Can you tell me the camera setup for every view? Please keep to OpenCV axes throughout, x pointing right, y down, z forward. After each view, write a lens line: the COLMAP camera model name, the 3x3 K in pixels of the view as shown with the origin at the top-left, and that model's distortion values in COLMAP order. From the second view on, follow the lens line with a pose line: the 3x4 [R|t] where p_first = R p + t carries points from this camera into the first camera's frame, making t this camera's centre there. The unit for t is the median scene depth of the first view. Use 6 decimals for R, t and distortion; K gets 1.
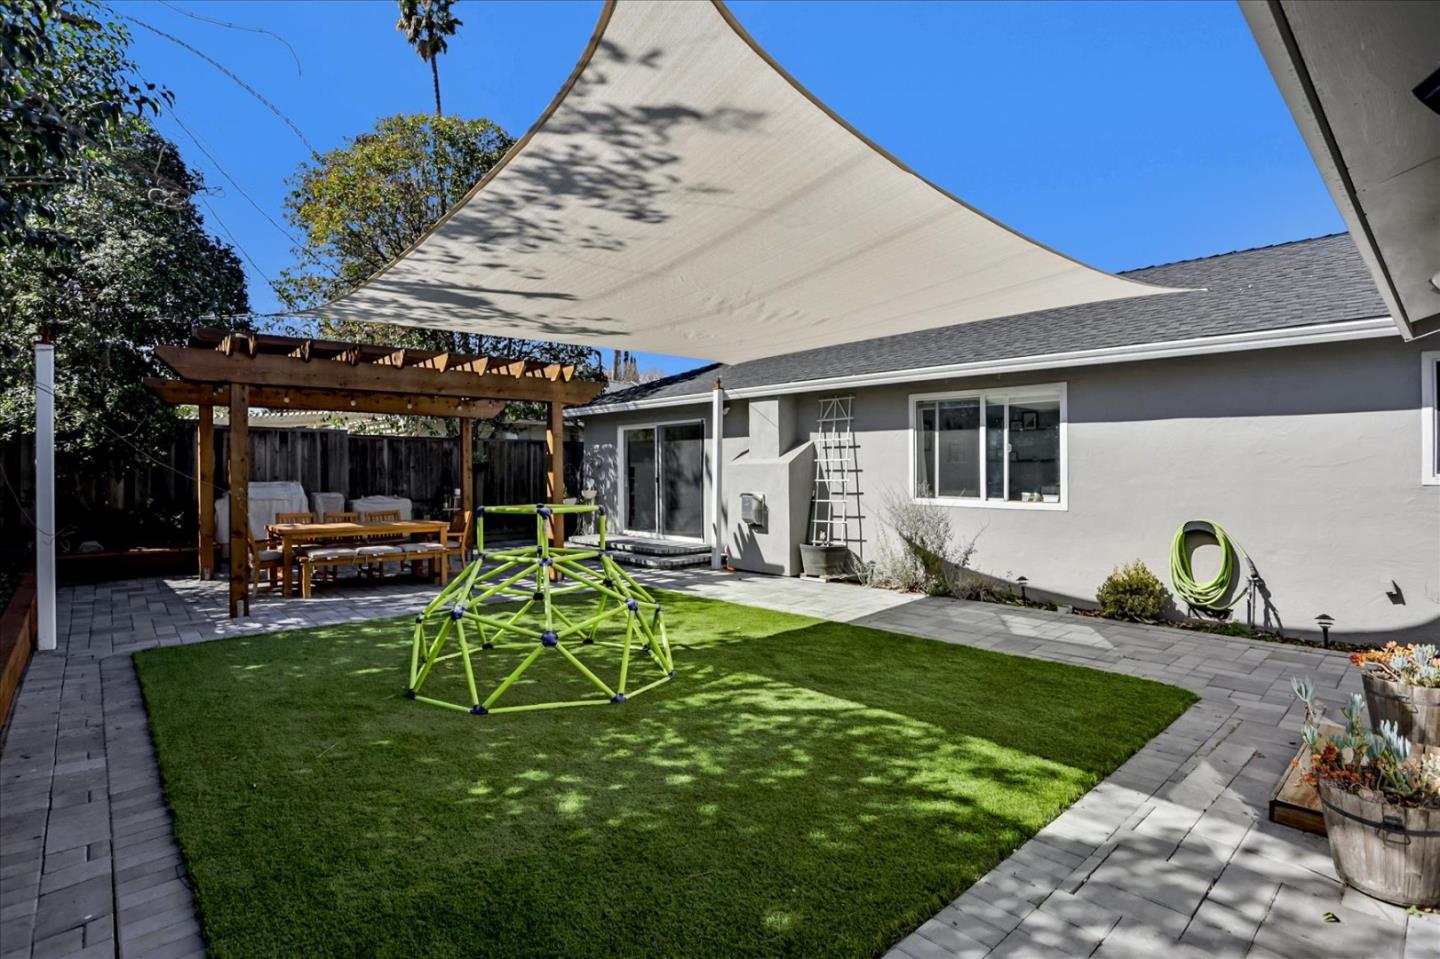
lens RADIAL K [[721.9, 0, 701.4], [0, 721.9, 470.4], [0, 0, 1]] dist [-0.078947, 0.032287]
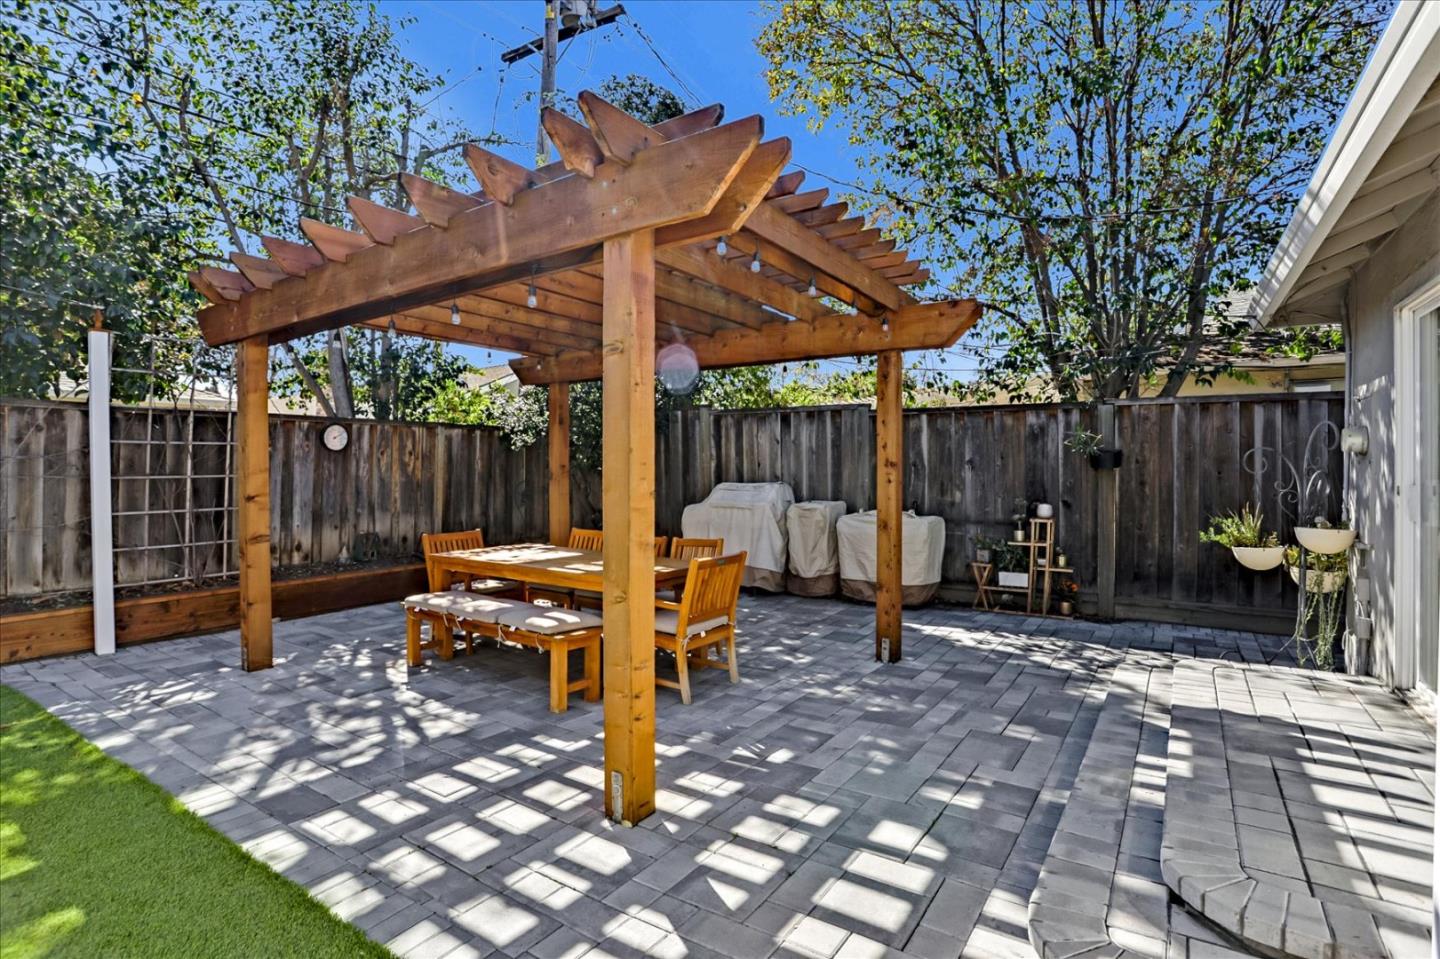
lens RADIAL K [[706.1, 0, 715.7], [0, 706.1, 468.7], [0, 0, 1]] dist [-0.071265, 0.031925]
pose [[0.265643, 0.000831, -0.964071, 0.098468], [-0.004863, 0.999988, -0.000478, 0.003488], [0.964059, 0.004815, 0.265644, 1.002744]]
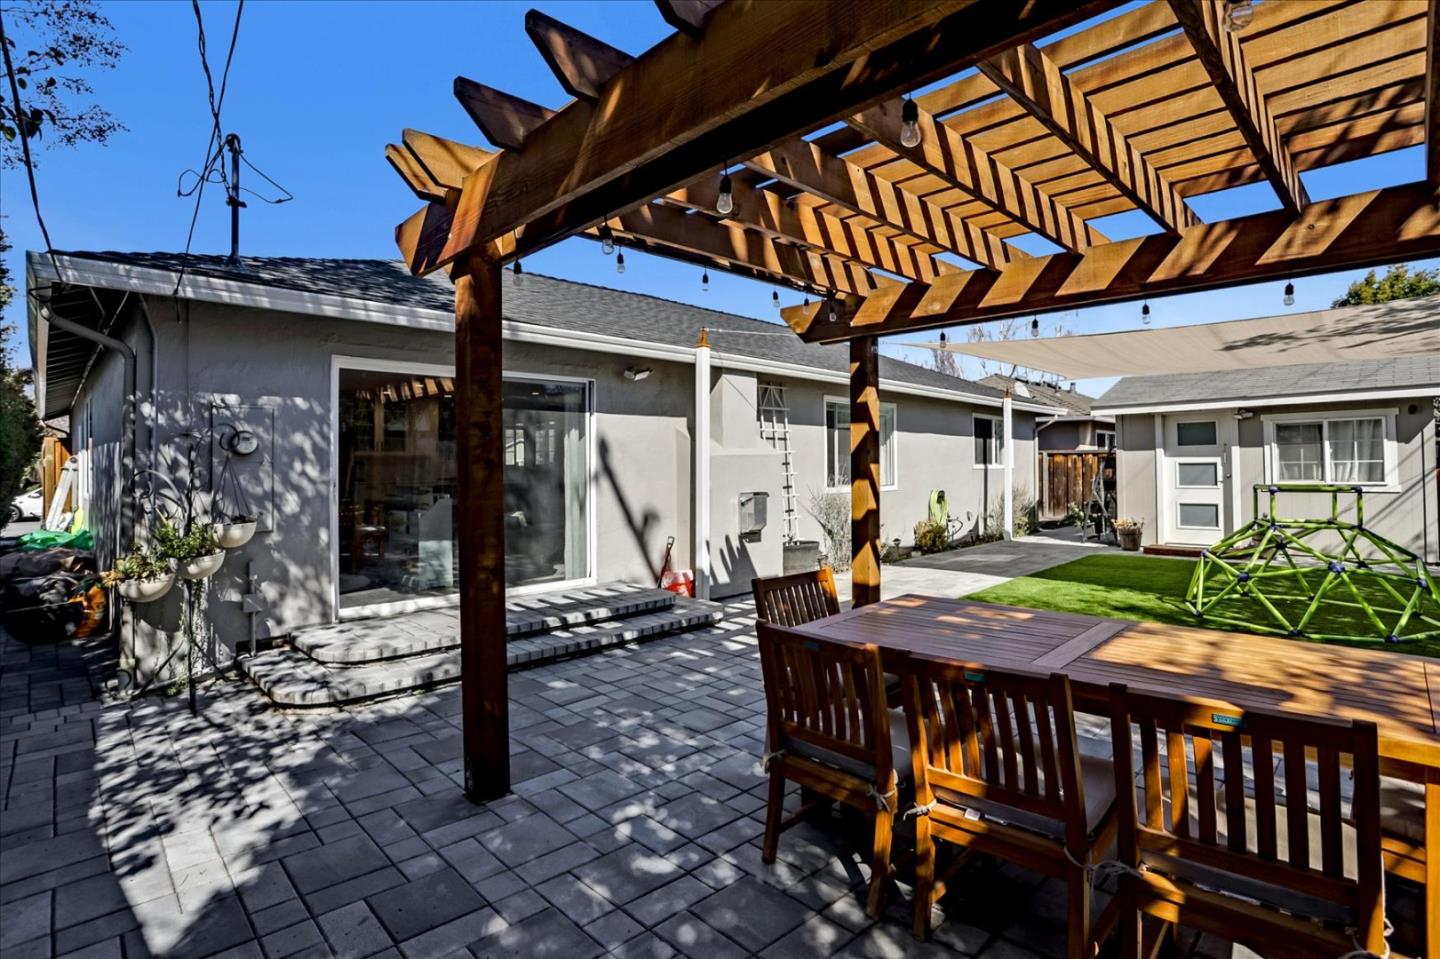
lens RADIAL K [[732.3, 0, 720.0], [0, 732.3, 479.5], [0, 0, 1]] dist [-0.080089, 0.031776]
pose [[-0.068721, -0.013286, 0.997547, -0.796670], [0.012219, 0.999825, 0.014158, 0.006790], [-0.997561, 0.013162, -0.068546, 1.209243]]
